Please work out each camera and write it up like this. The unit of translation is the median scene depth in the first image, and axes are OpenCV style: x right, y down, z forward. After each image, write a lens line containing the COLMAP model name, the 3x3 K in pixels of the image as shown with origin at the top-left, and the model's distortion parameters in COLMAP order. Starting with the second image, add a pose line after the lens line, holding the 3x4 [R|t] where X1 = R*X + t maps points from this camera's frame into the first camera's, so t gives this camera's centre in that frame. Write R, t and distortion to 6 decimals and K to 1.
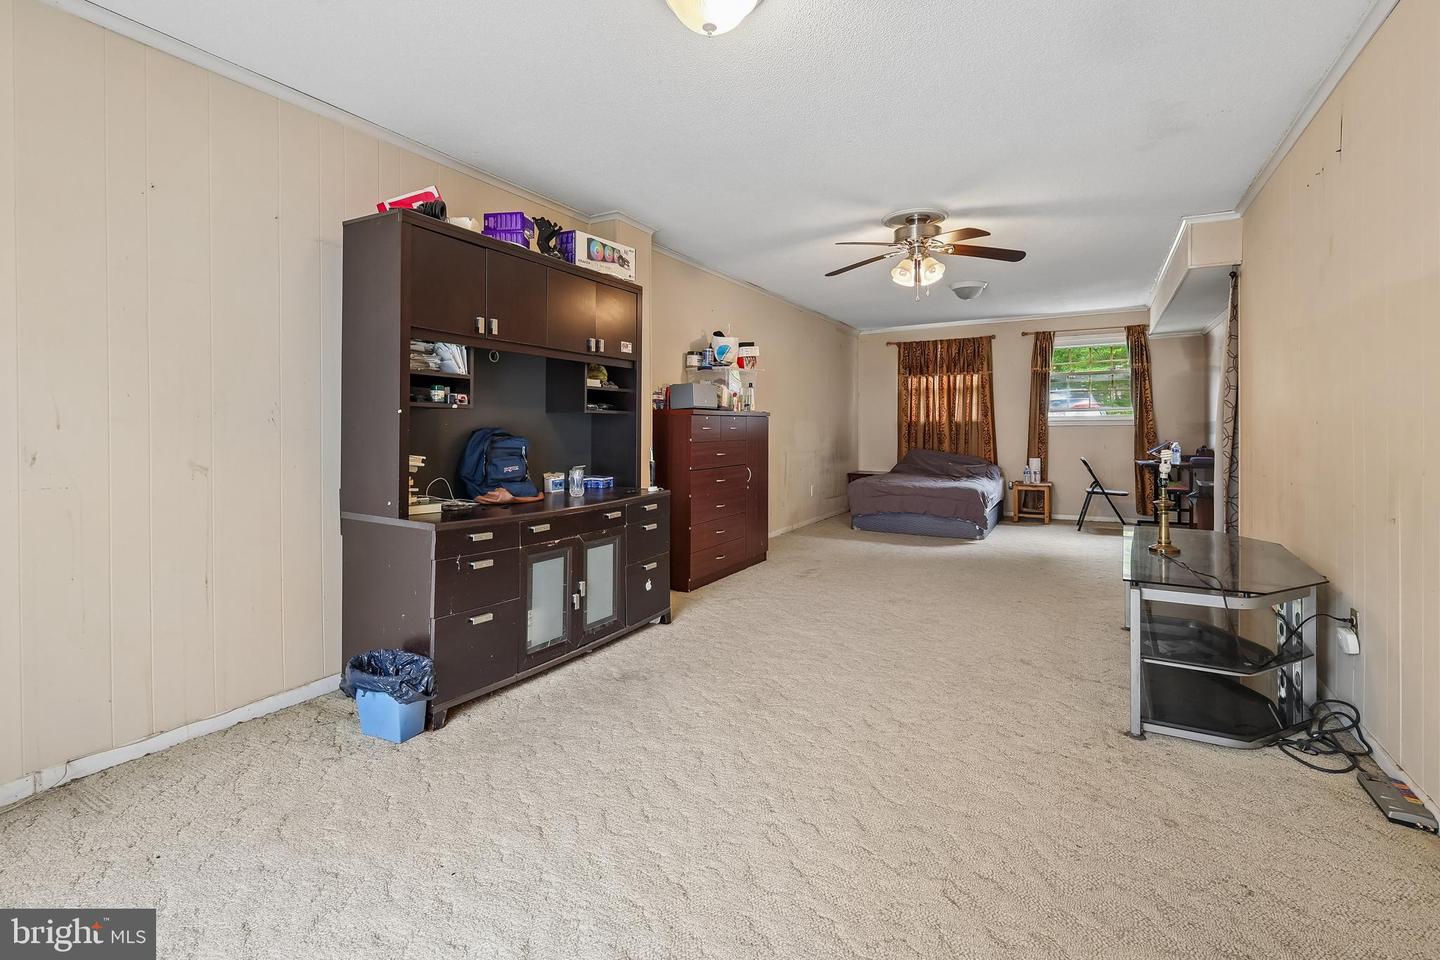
lens RADIAL K [[639.3, 0, 733.5], [0, 639.3, 427.8], [0, 0, 1]] dist [0.010055, 0.000310]
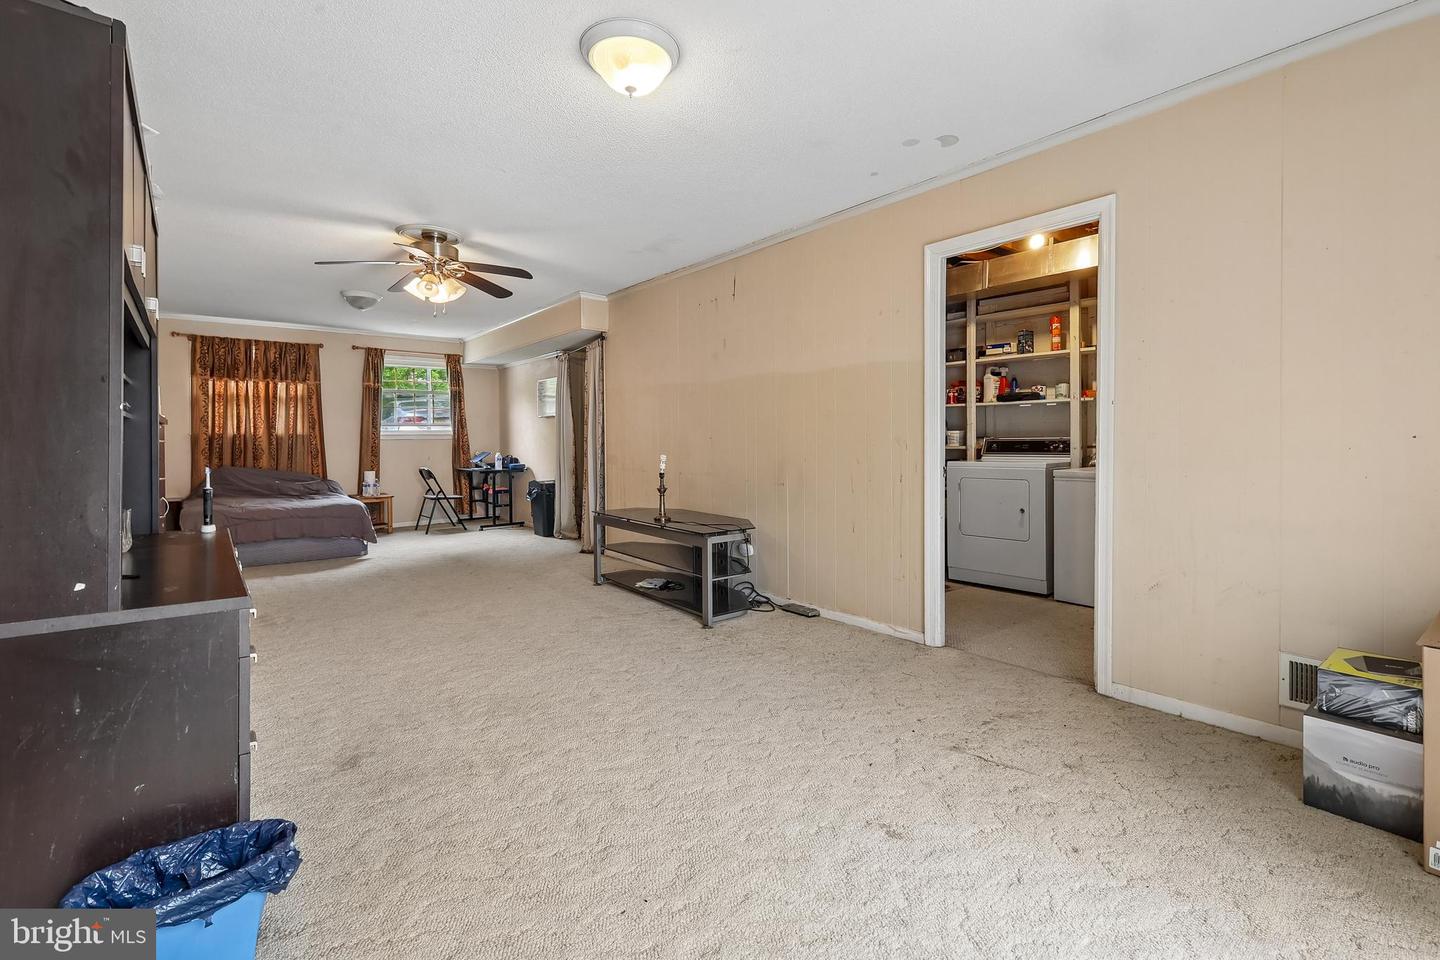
lens RADIAL K [[639.3, 0, 705.3], [0, 639.3, 441.2], [0, 0, 1]] dist [0.010055, 0.000310]
pose [[0.384572, -0.000852, 0.923095, -0.259412], [0.002258, 0.999997, -0.000017, 0.000997], [-0.923092, 0.002091, 0.384573, 0.109832]]
